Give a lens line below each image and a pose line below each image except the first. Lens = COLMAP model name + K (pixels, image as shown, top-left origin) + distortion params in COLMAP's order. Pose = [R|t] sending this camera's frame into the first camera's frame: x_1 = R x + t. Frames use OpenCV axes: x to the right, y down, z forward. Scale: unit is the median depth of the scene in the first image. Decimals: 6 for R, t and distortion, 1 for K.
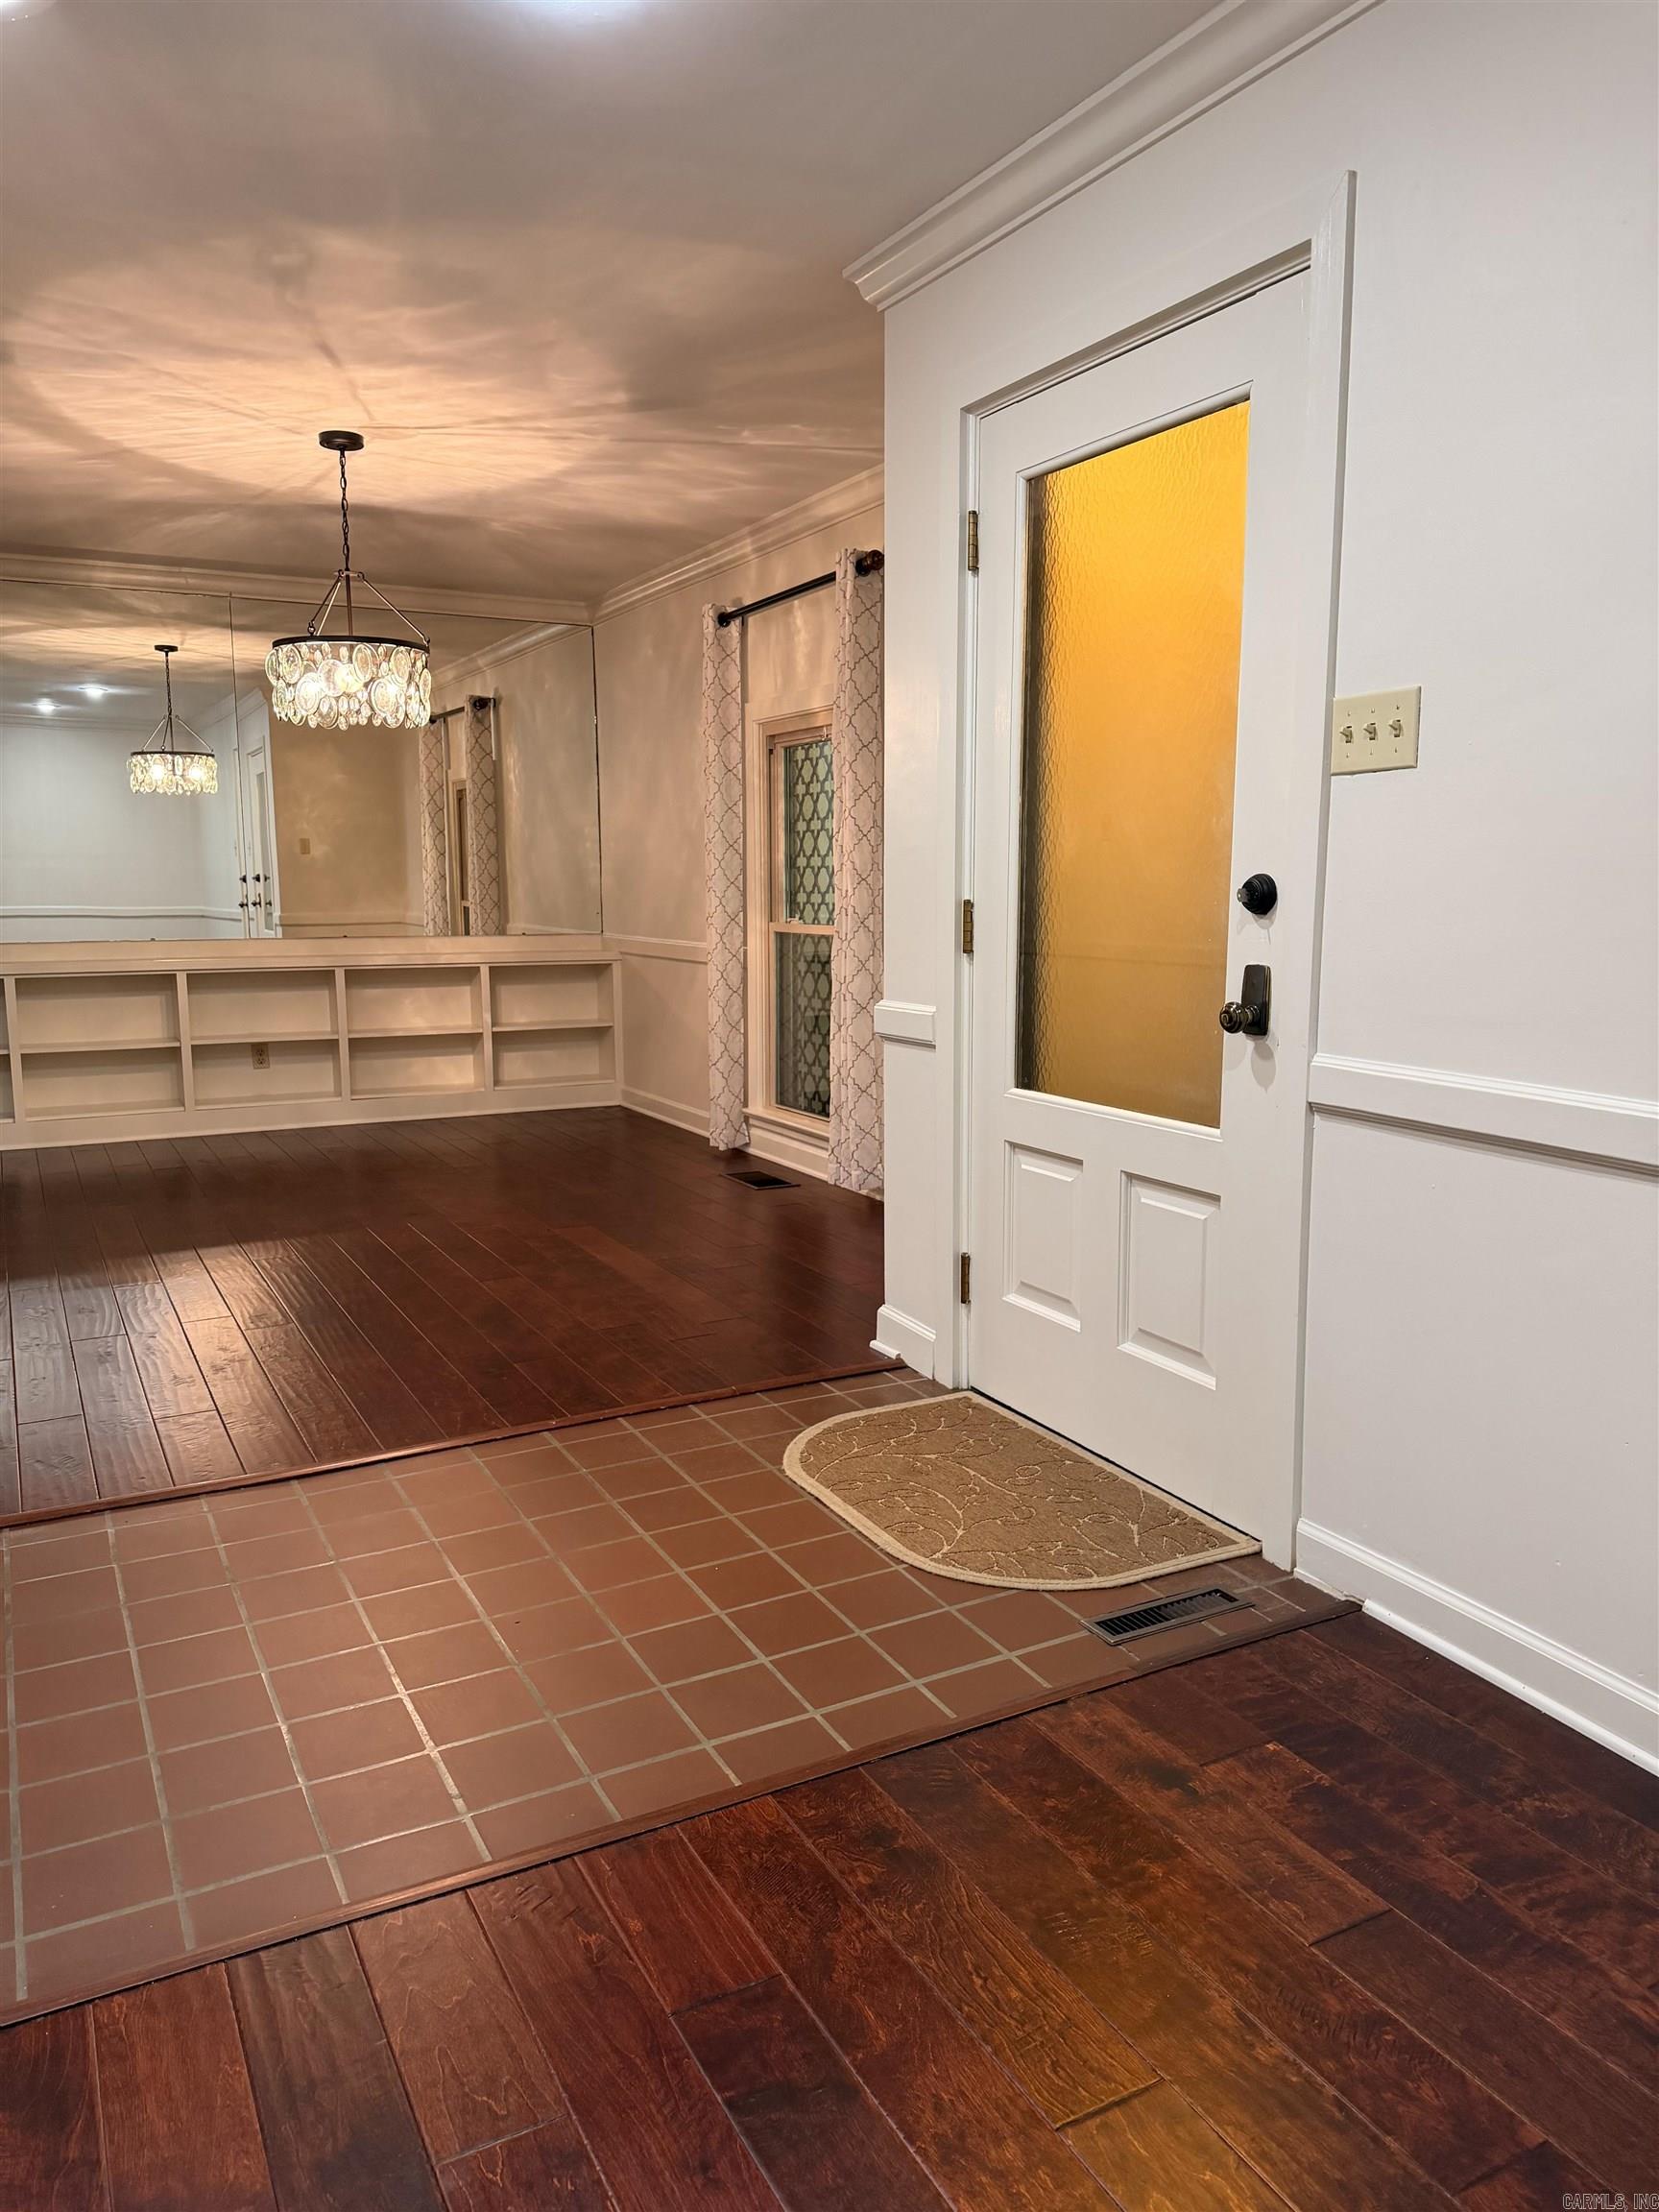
lens RADIAL K [[1552.8, 0, 829.7], [0, 1552.8, 1099.6], [0, 0, 1]] dist [0.047224, -0.049224]
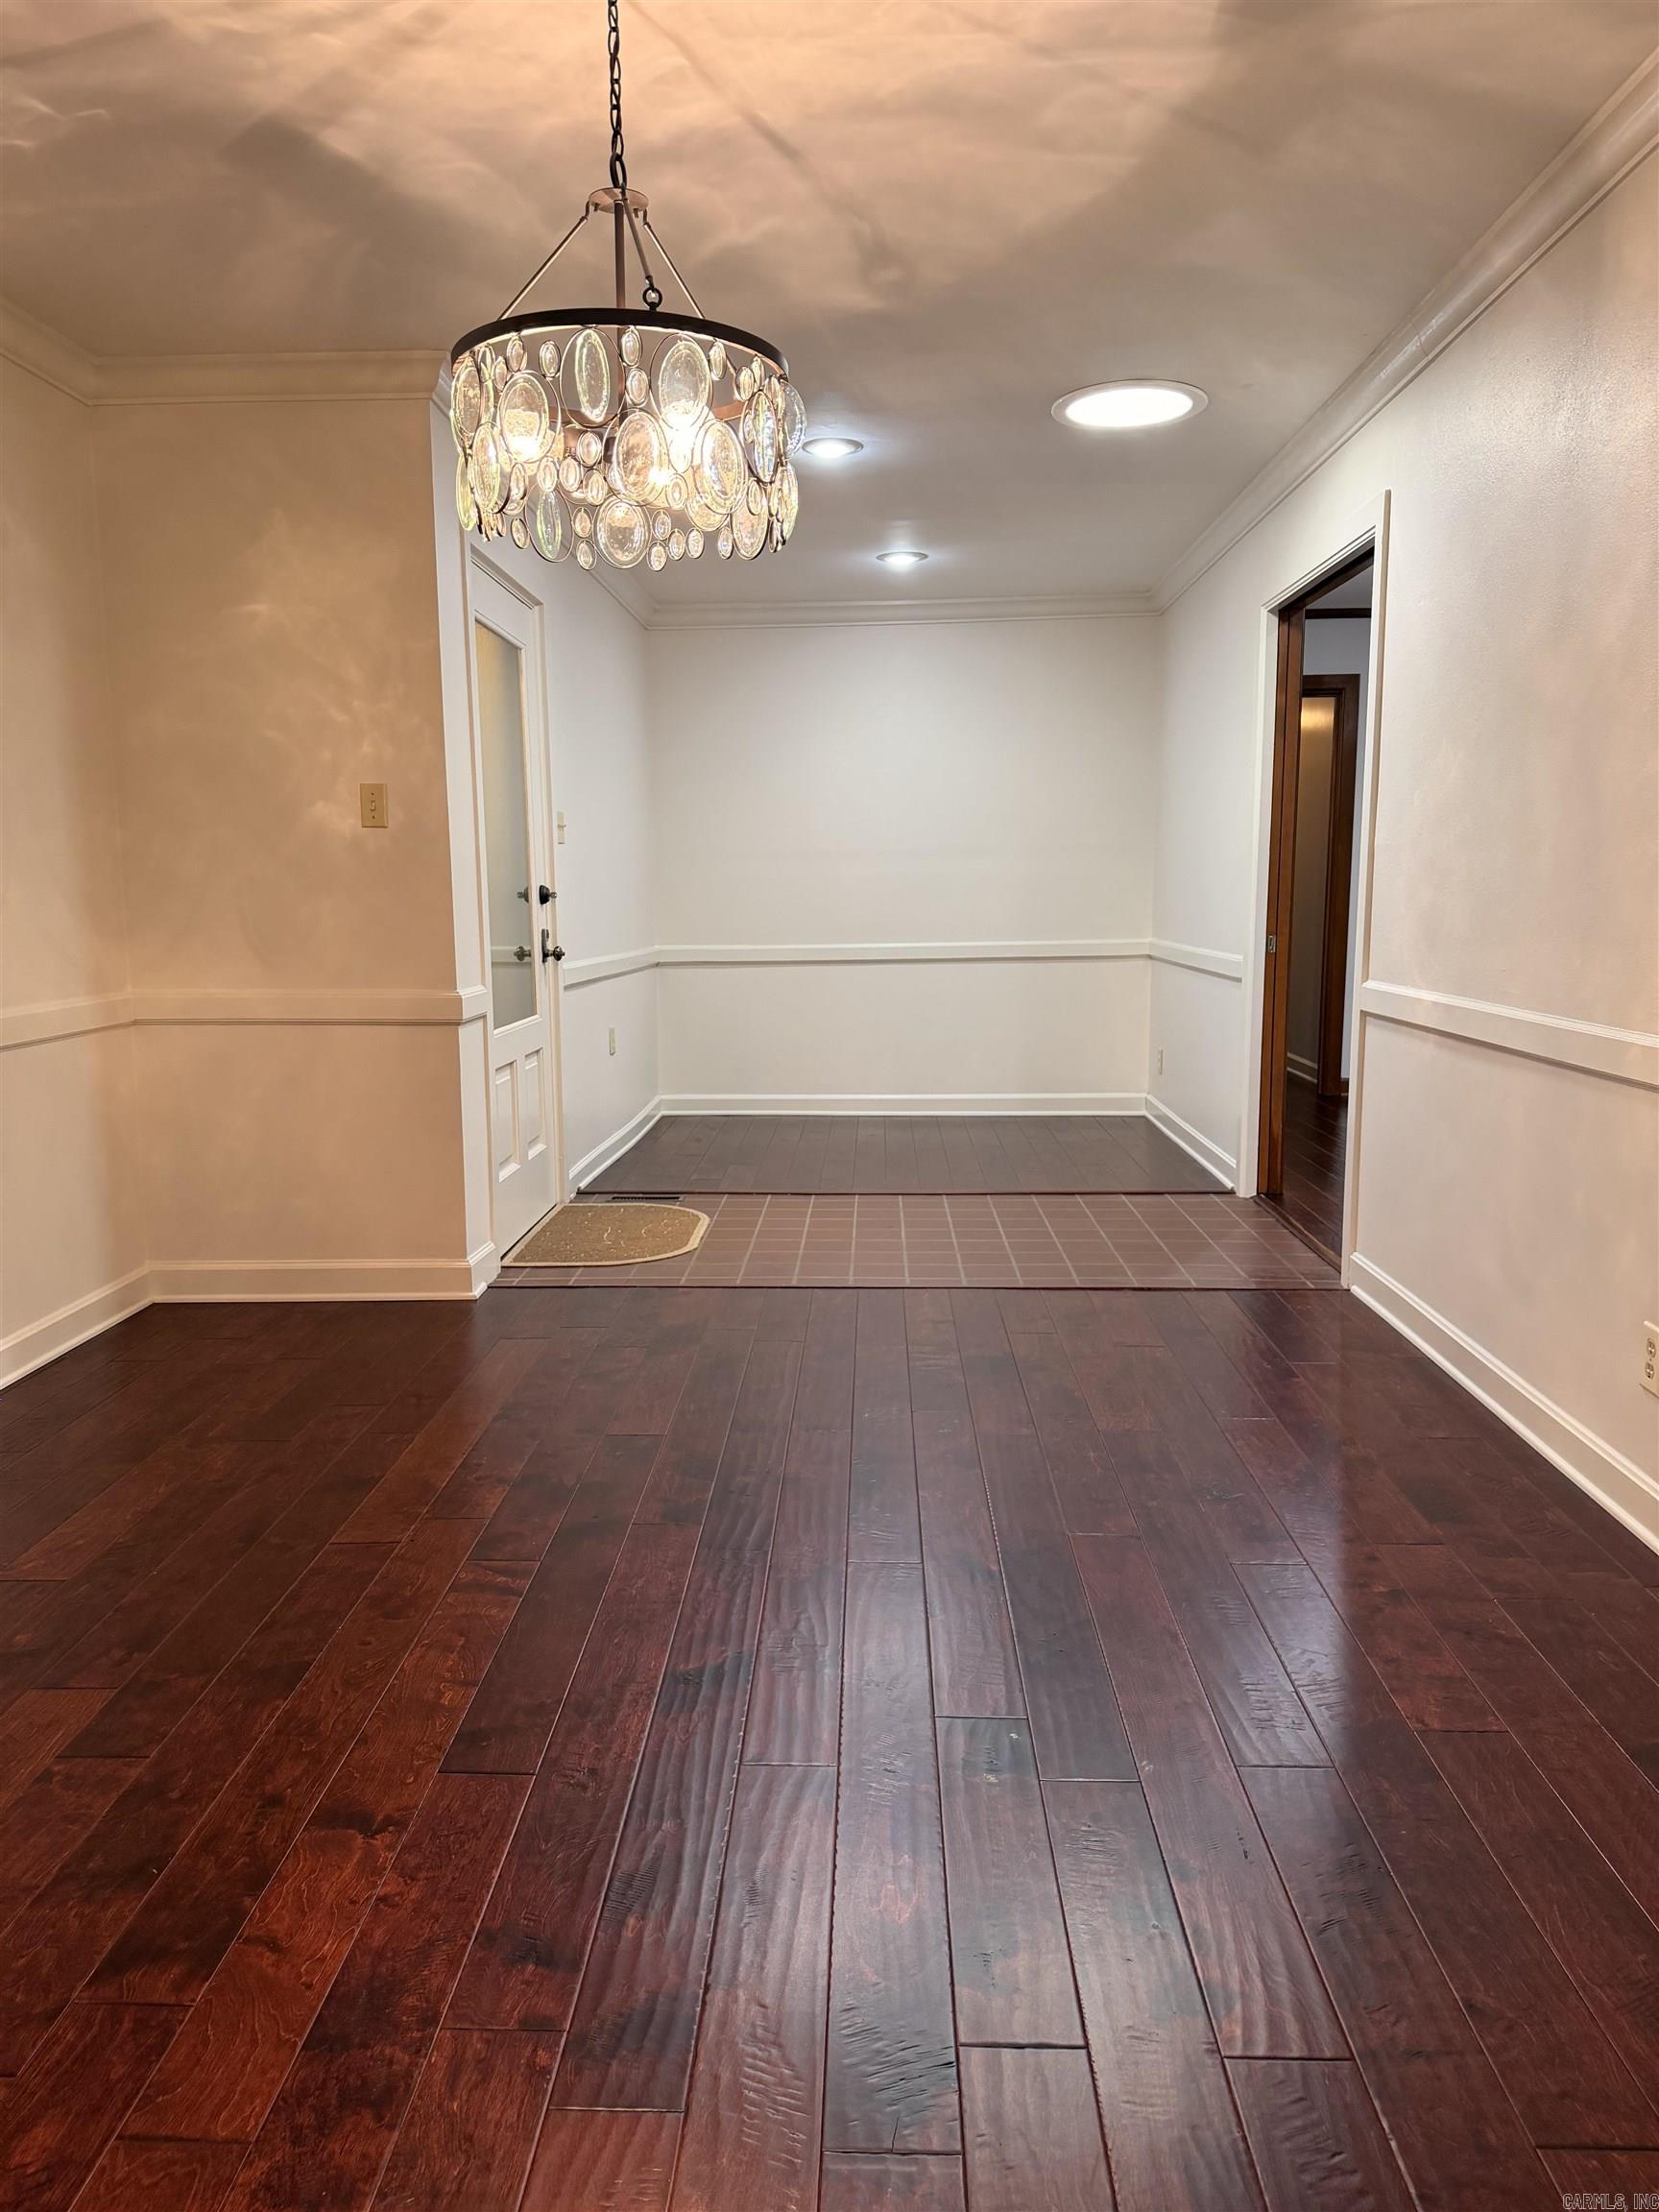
lens RADIAL K [[1552.8, 0, 825.7], [0, 1552.8, 1111.7], [0, 0, 1]] dist [0.047224, -0.049224]
pose [[-0.866582, -0.060371, 0.495370, -0.705202], [0.083703, 0.961009, 0.263545, -0.236538], [-0.491965, 0.269848, -0.827739, 1.669227]]
